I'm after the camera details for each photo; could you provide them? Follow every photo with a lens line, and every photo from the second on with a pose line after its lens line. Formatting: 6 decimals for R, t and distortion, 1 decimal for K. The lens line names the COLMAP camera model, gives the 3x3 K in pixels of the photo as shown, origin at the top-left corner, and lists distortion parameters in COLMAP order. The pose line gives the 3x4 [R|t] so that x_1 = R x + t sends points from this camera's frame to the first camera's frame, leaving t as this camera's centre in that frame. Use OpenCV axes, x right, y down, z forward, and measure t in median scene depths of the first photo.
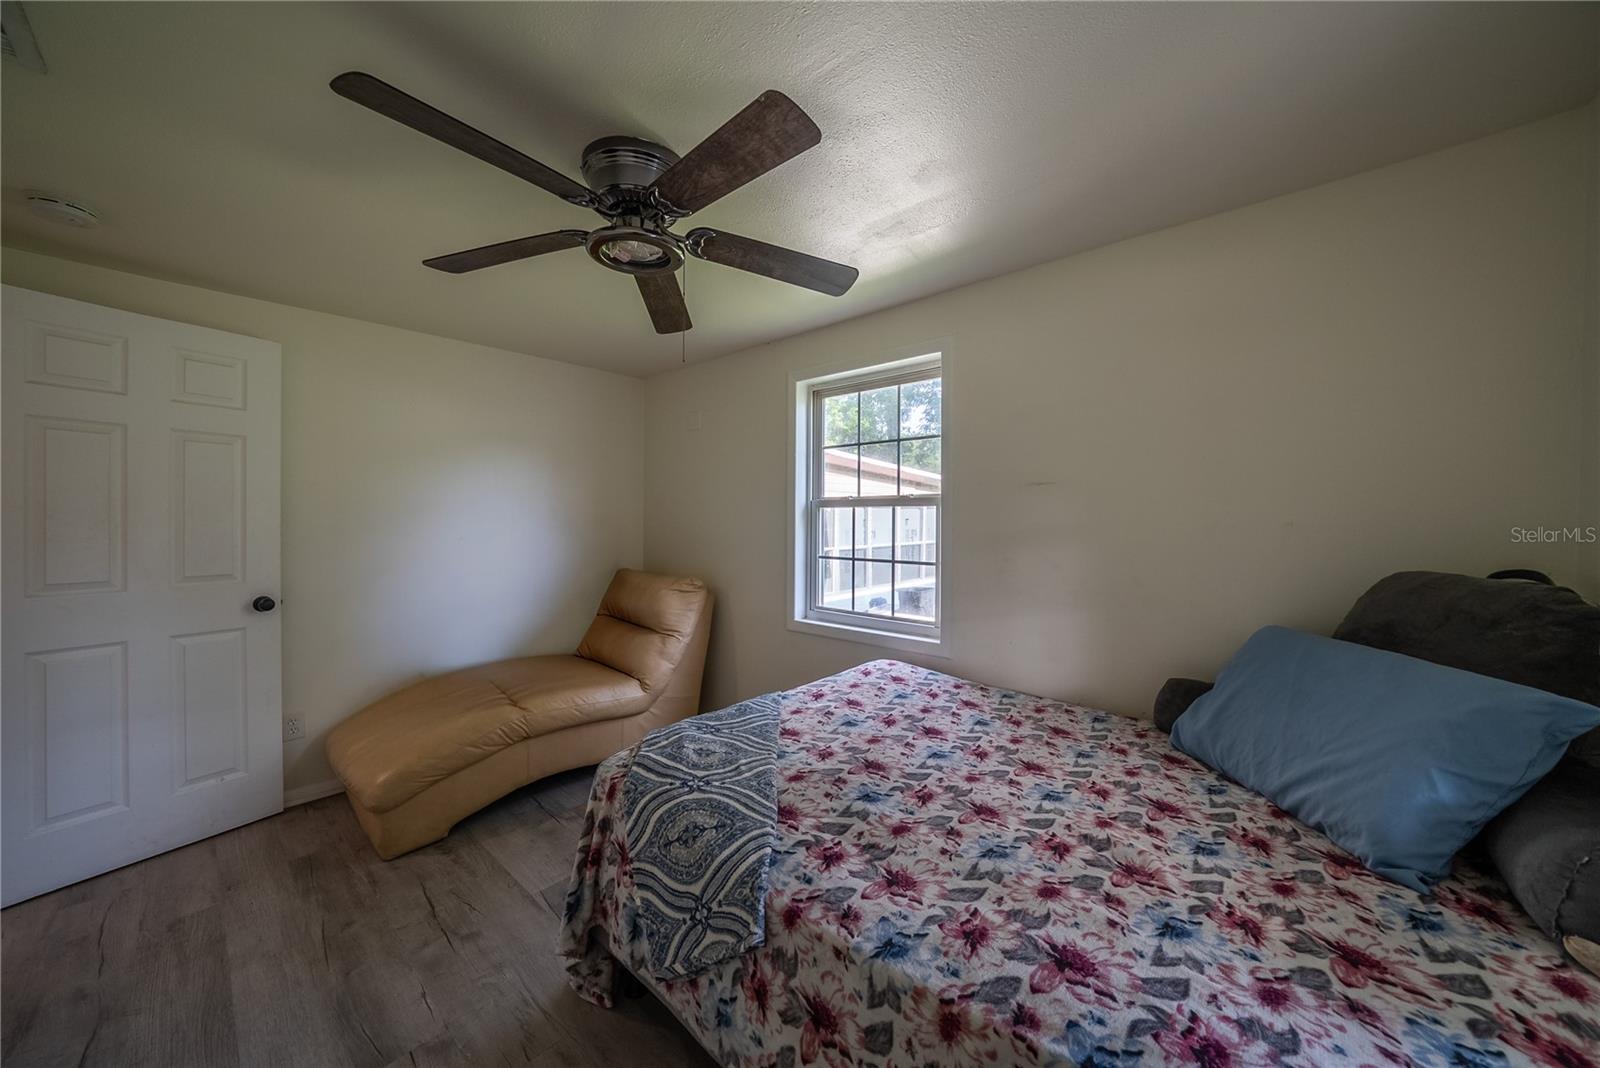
lens RADIAL K [[561.0, 0, 806.9], [0, 561.0, 524.7], [0, 0, 1]] dist [-0.029110, 0.004927]
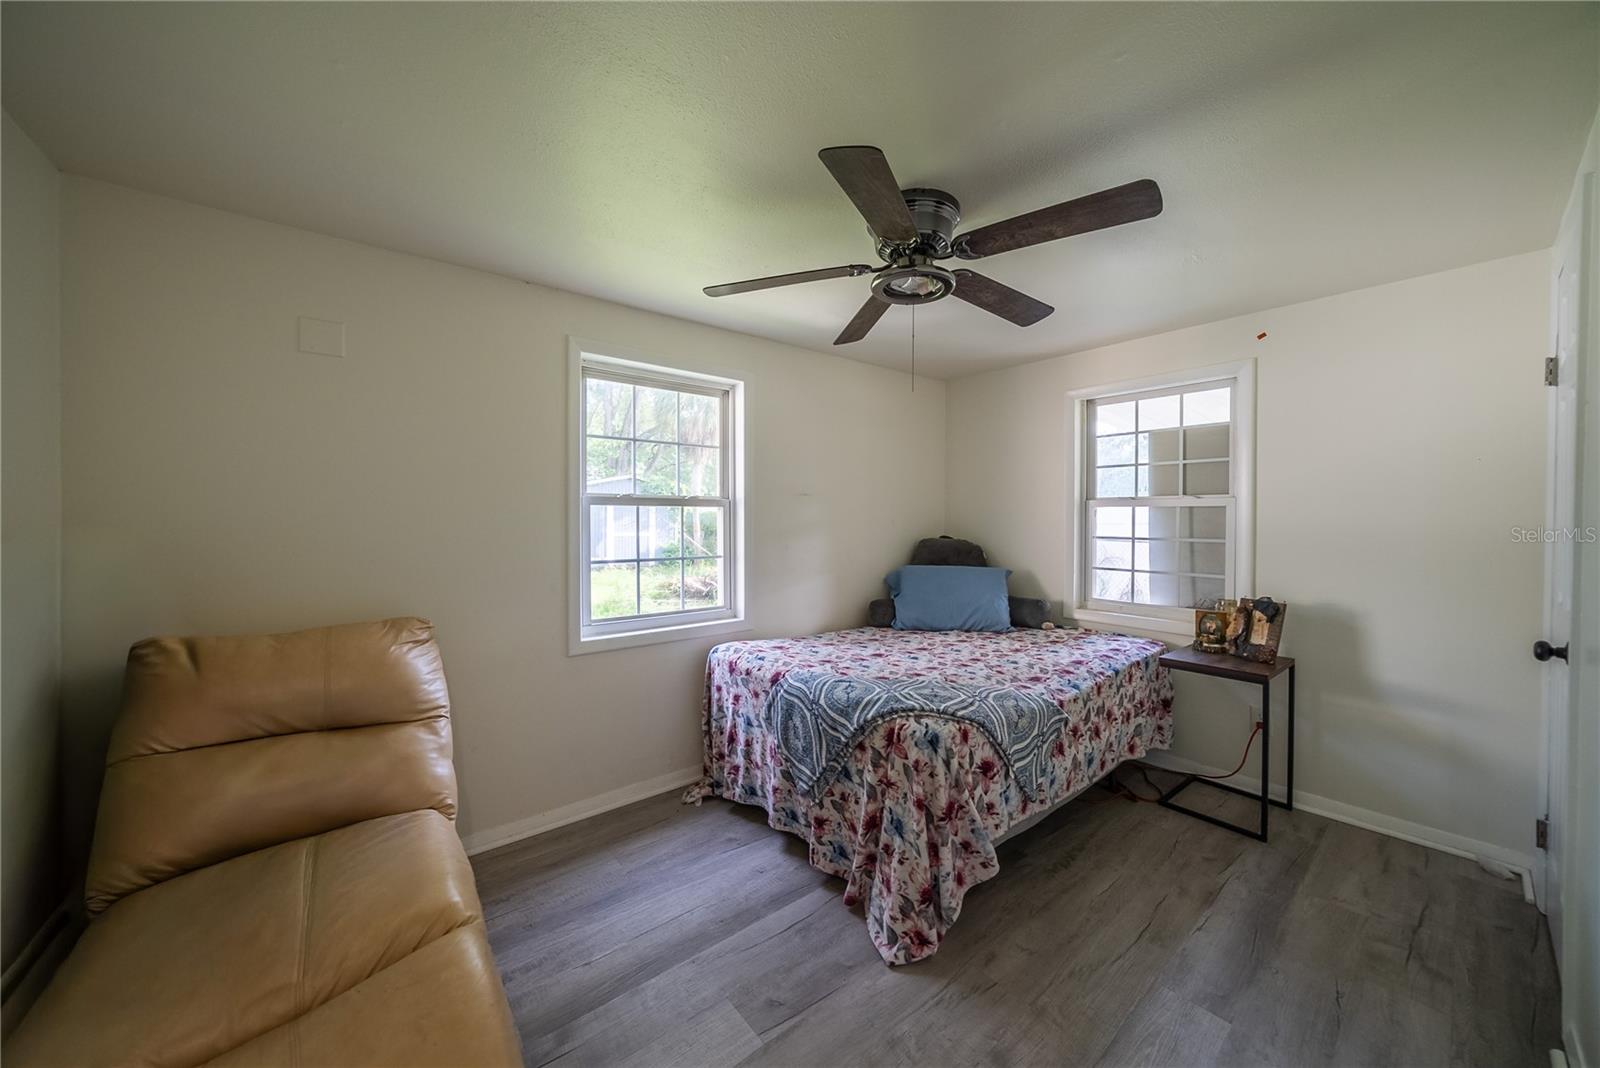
lens RADIAL K [[561.0, 0, 806.9], [0, 561.0, 524.7], [0, 0, 1]] dist [-0.029110, 0.004927]
pose [[0.164810, -0.011244, 0.986261, -0.894715], [0.005488, 0.999930, 0.010482, -0.009119], [-0.986310, 0.003685, 0.164860, 0.618335]]
